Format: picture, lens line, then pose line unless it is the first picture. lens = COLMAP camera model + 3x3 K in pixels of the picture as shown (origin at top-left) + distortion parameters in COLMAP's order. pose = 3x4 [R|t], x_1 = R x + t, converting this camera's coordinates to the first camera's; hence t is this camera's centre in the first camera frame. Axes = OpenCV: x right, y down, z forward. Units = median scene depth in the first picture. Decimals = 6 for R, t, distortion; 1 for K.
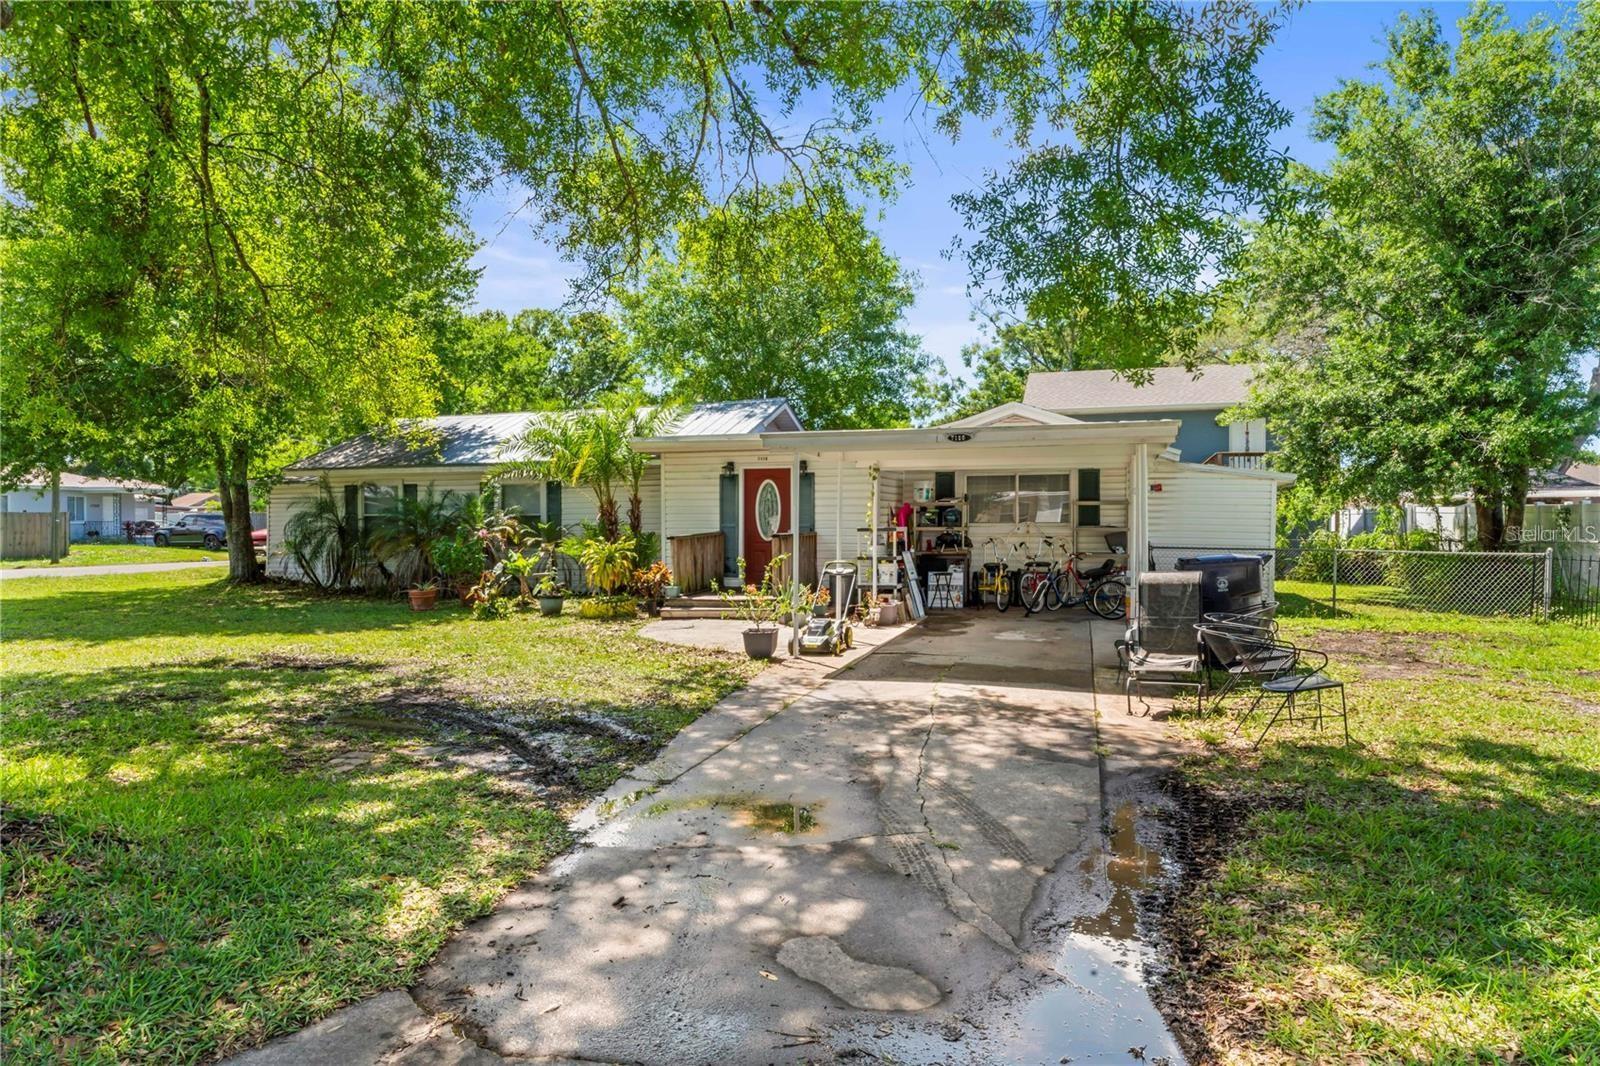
lens RADIAL K [[927.5, 0, 798.1], [0, 927.5, 534.3], [0, 0, 1]] dist [0.000656, -0.000131]
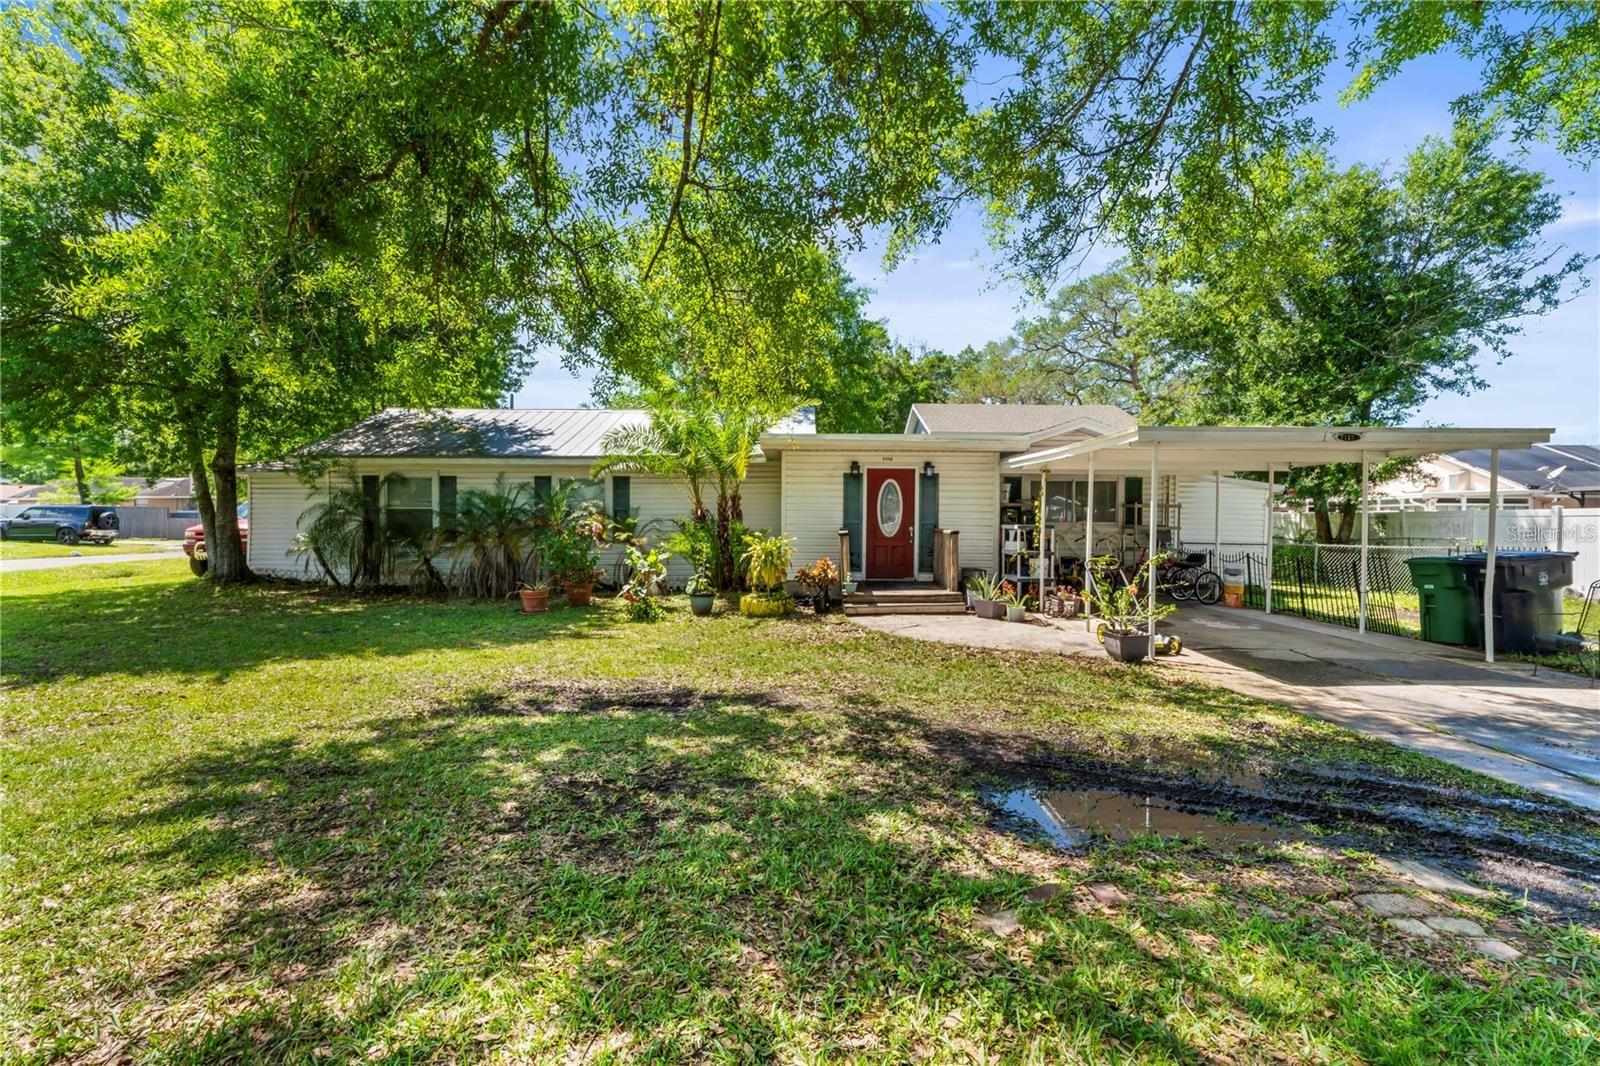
lens RADIAL K [[725.3, 0, 801.0], [0, 725.3, 535.2], [0, 0, 1]] dist [-0.000496, 0.000130]
pose [[0.954153, 0.004451, 0.299286, -0.366779], [-0.005655, 0.999979, 0.003155, 0.002543], [-0.299266, -0.004703, 0.954158, 0.235329]]
